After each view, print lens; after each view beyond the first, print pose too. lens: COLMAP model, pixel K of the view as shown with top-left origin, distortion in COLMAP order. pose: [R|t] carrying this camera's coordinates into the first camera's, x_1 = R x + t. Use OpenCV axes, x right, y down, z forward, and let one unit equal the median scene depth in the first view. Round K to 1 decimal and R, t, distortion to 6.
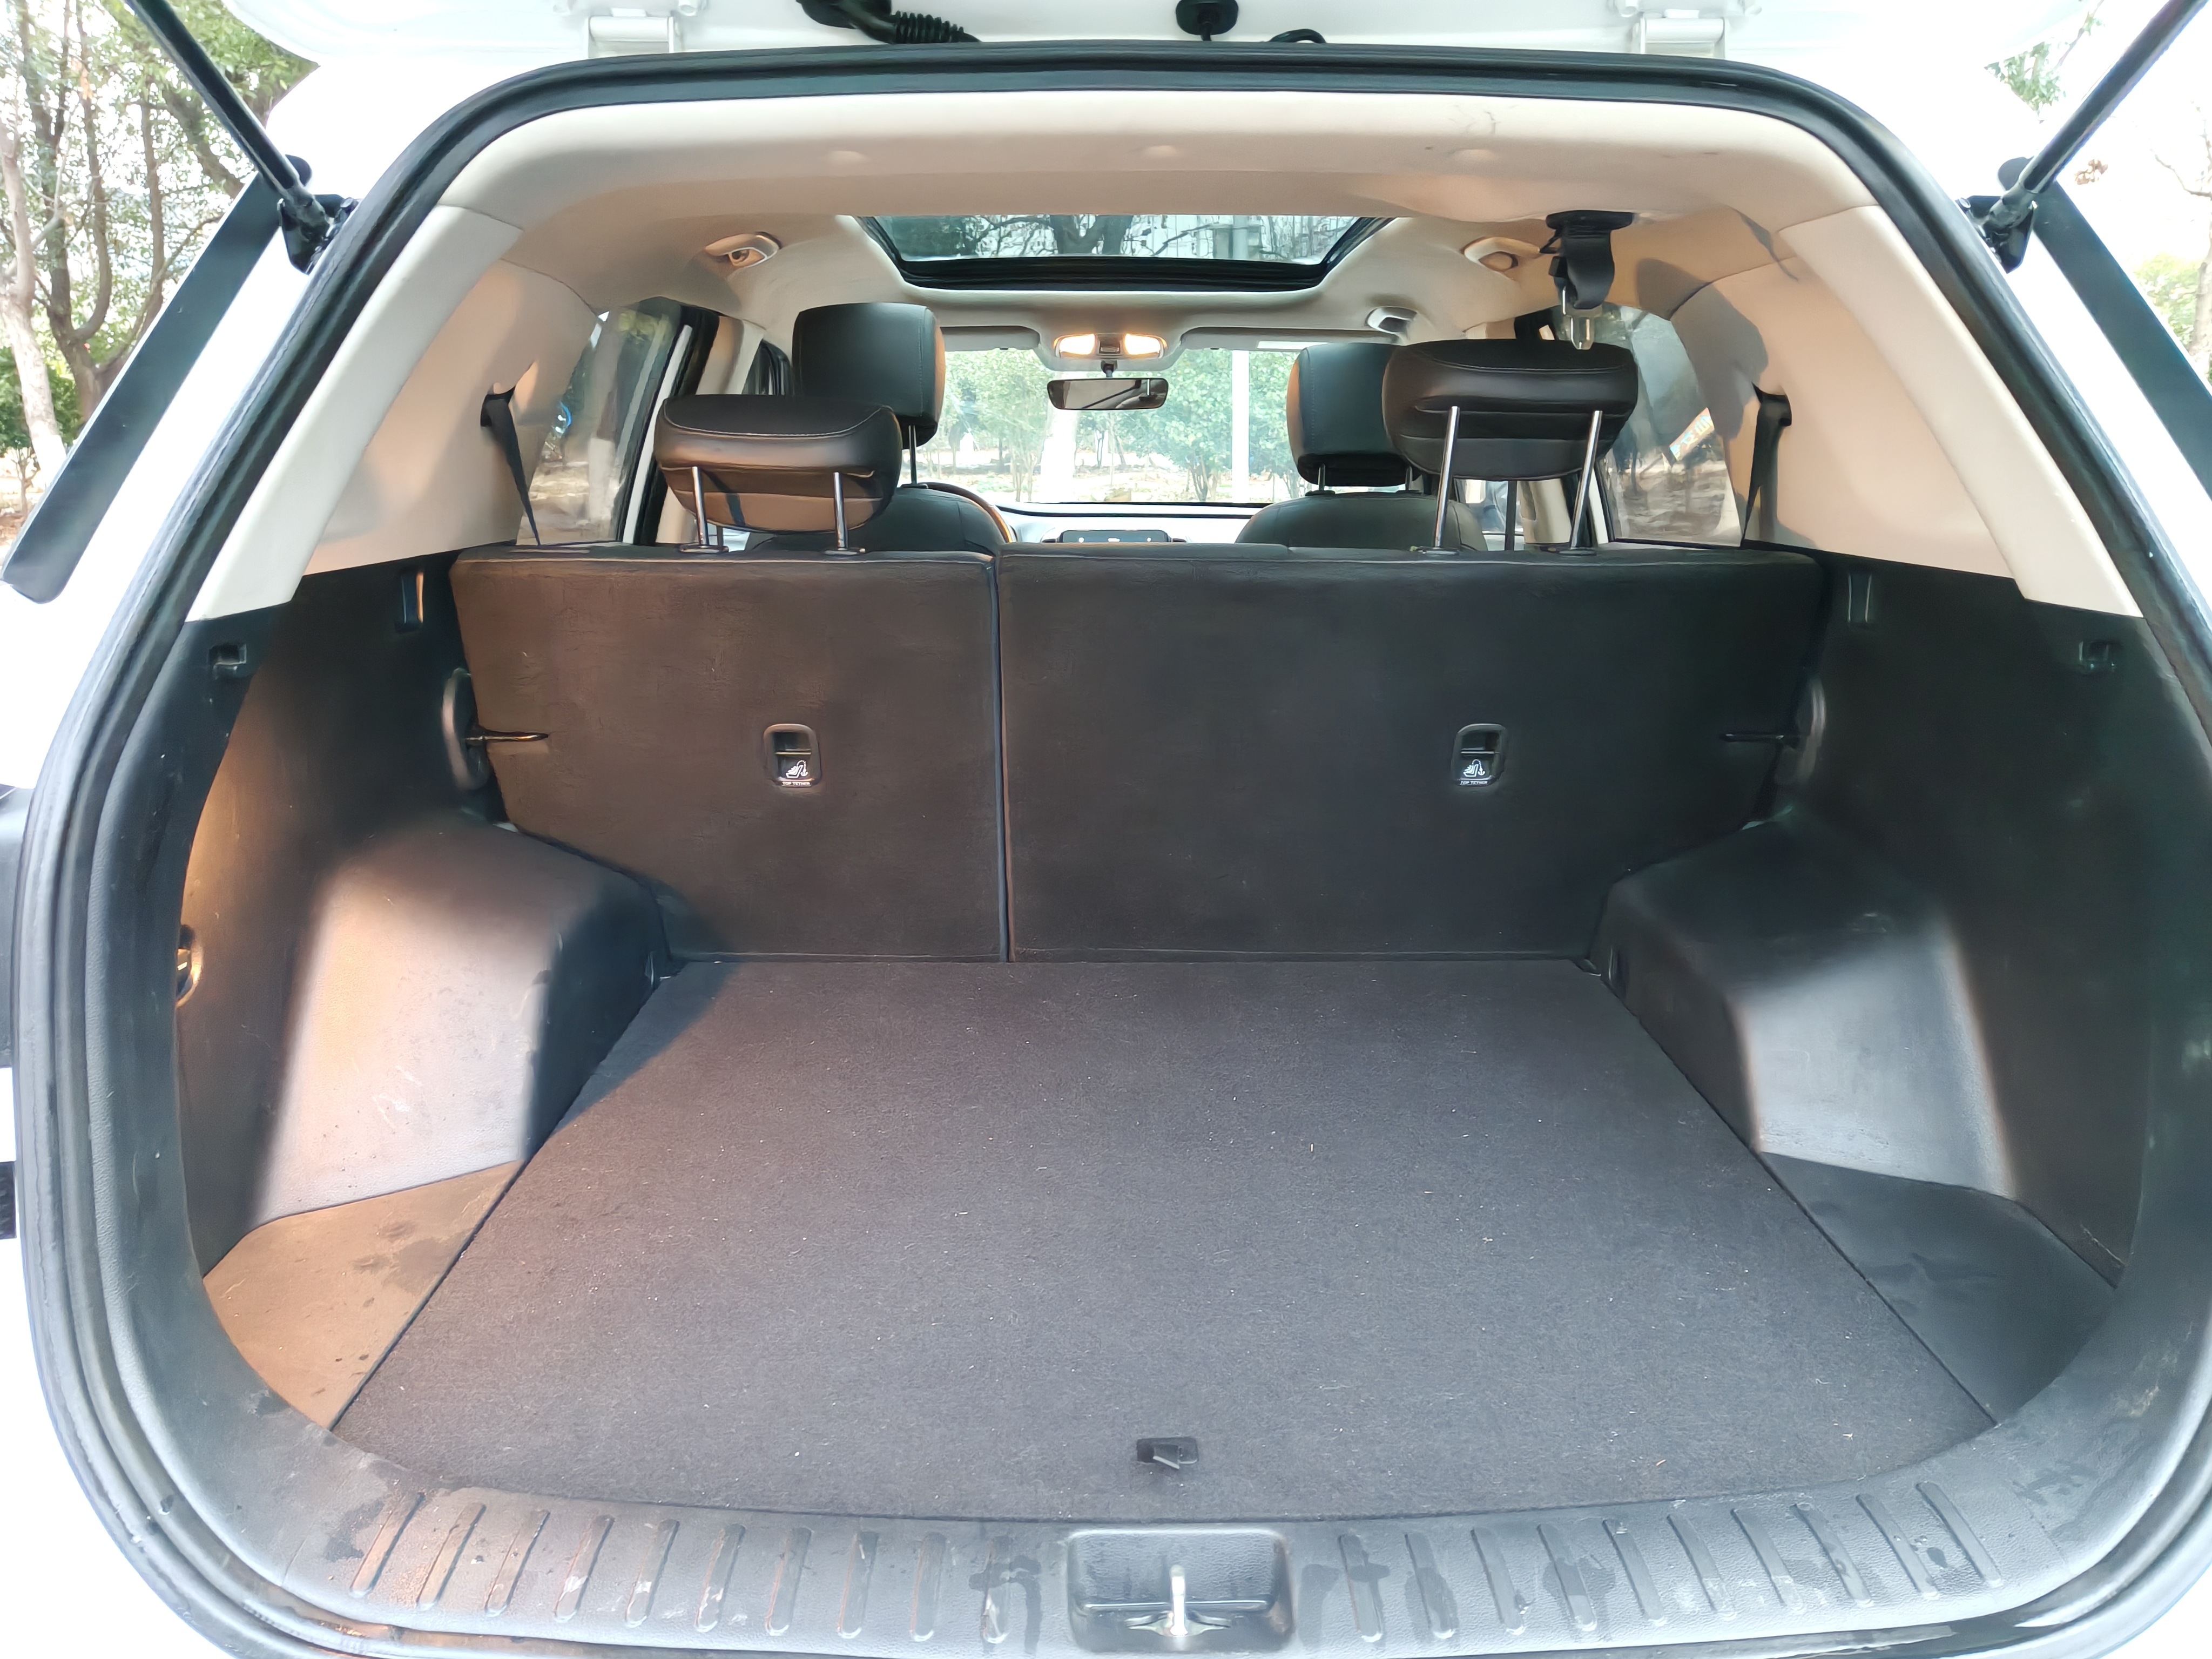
lens RADIAL K [[1586.9, 0, 1113.1], [0, 1586.9, 785.1], [0, 0, 1]] dist [0.020381, -0.000041]
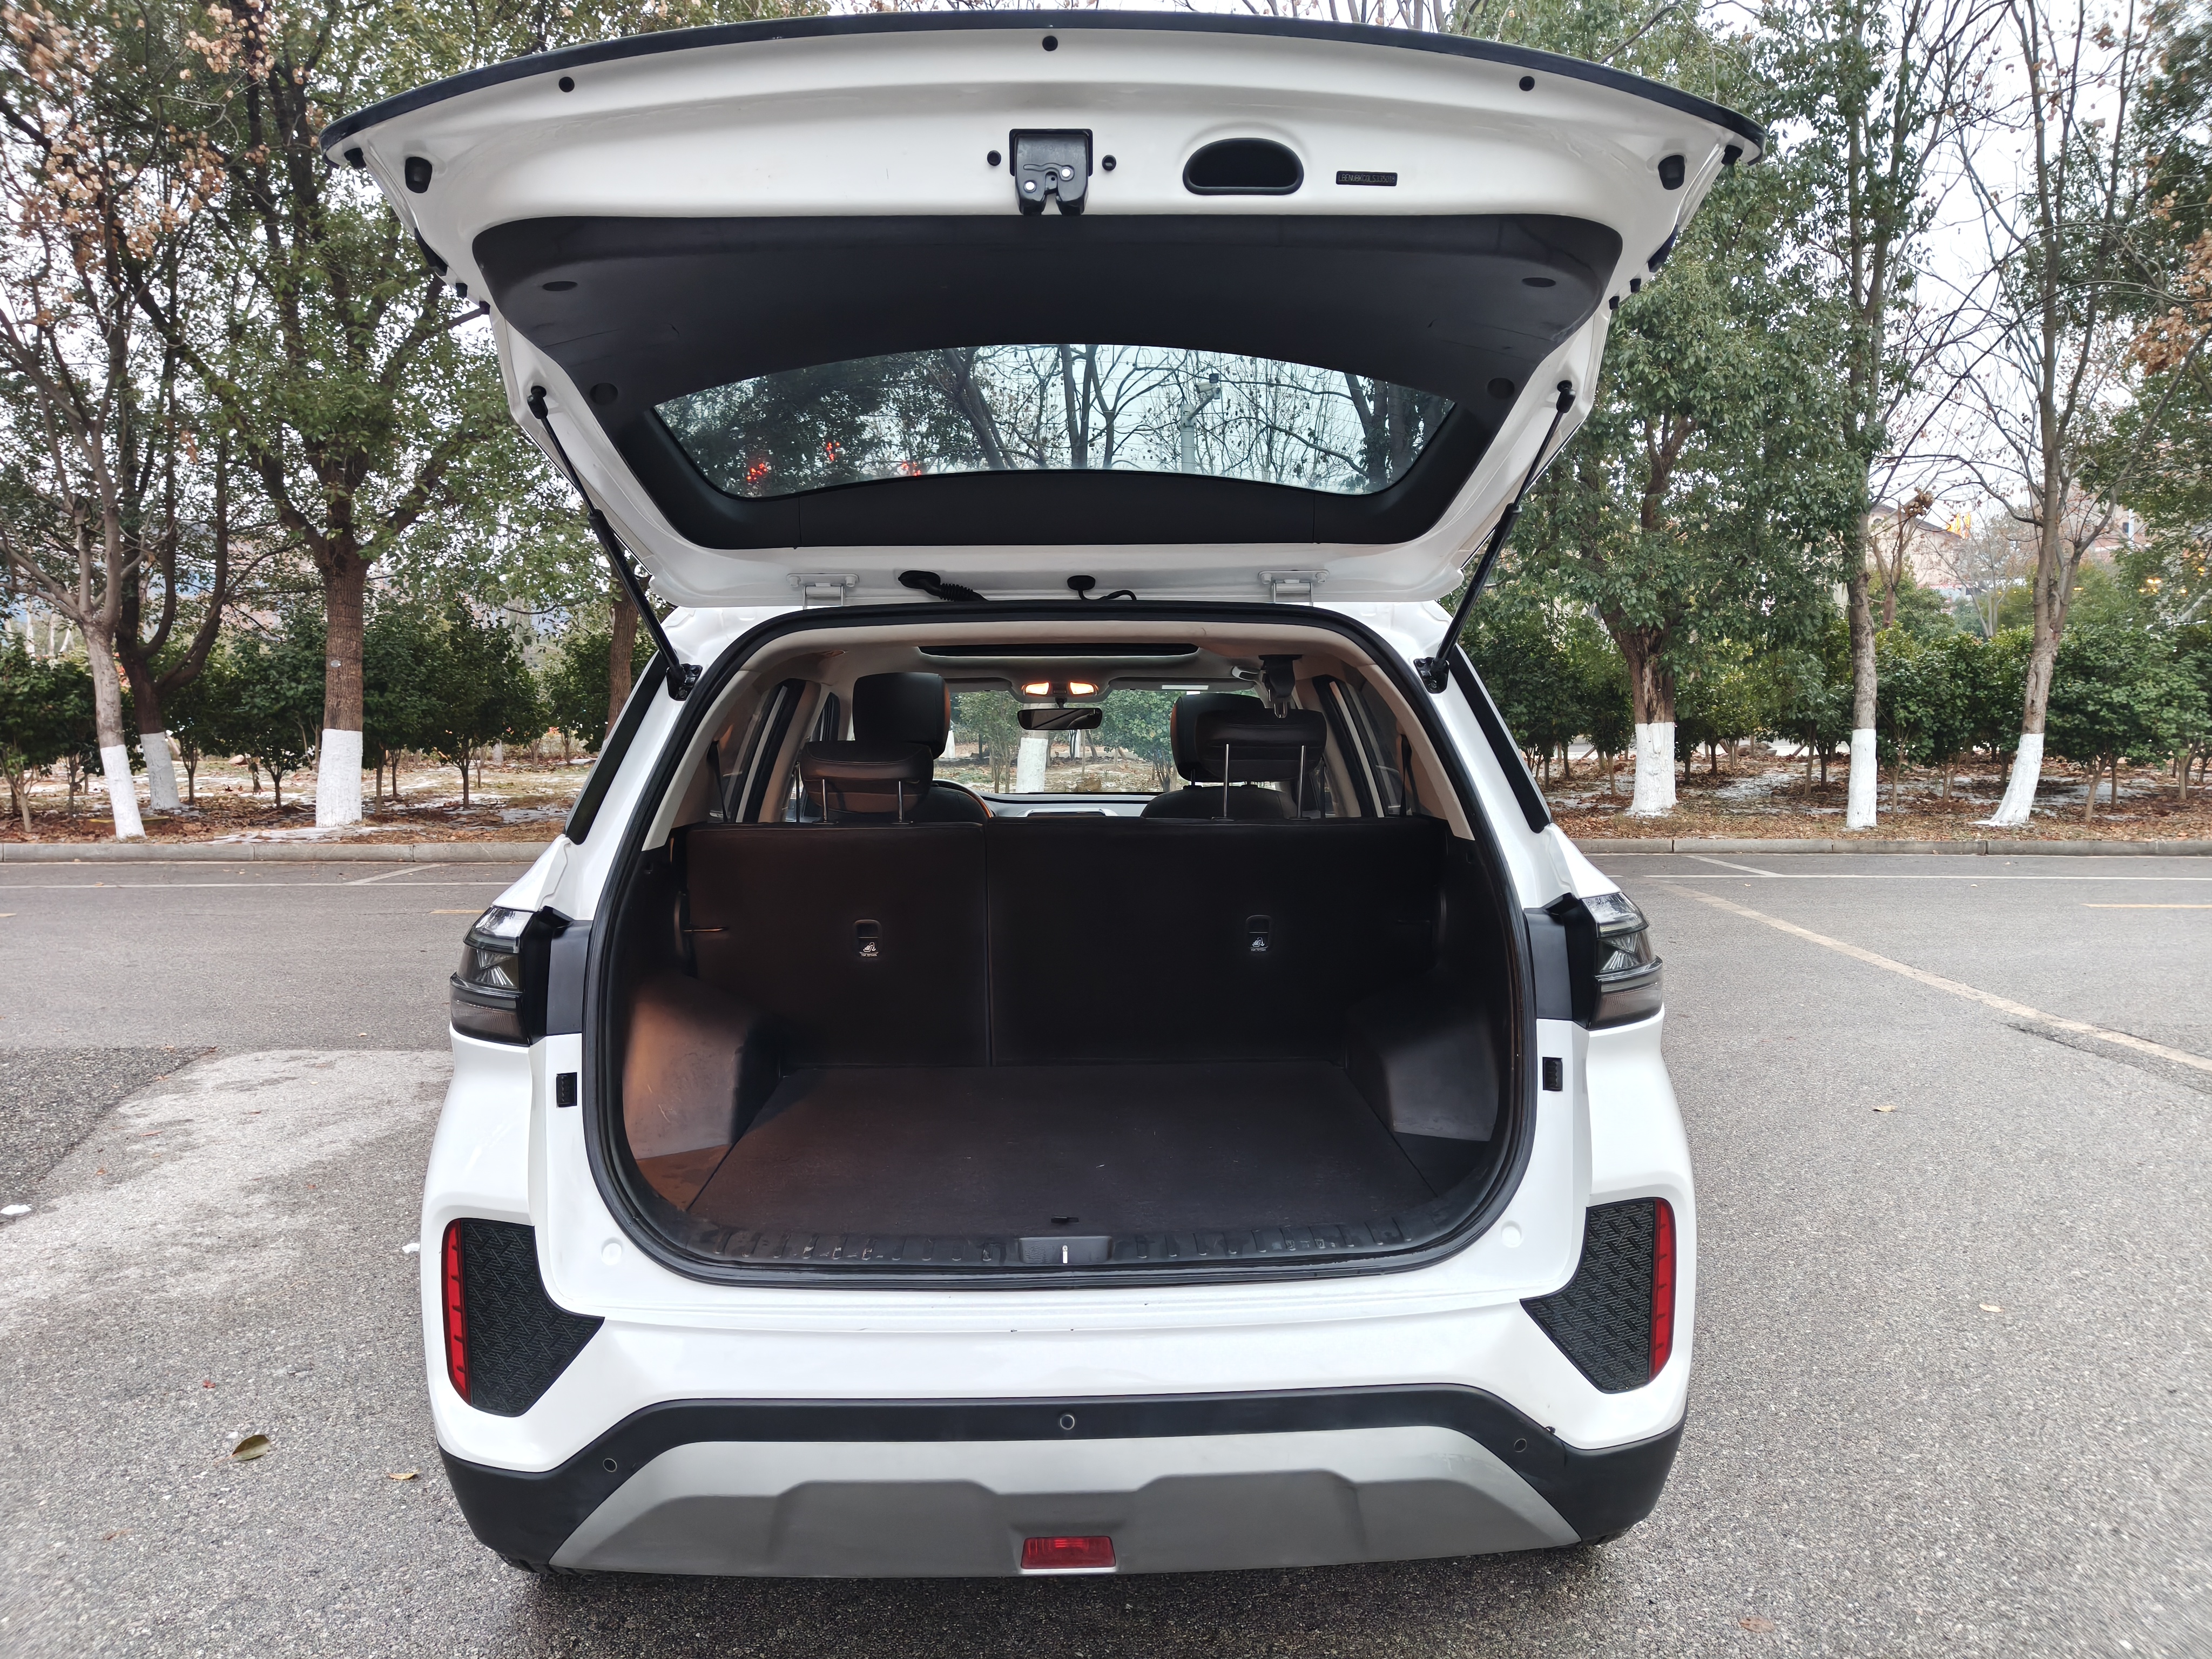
lens RADIAL K [[1586.9, 0, 1113.1], [0, 1586.9, 785.1], [0, 0, 1]] dist [0.020381, -0.000041]
pose [[0.999840, -0.010412, 0.014544, 0.028941], [0.012842, 0.983857, -0.178497, 0.086063], [-0.012451, 0.178655, 0.983833, -0.498162]]
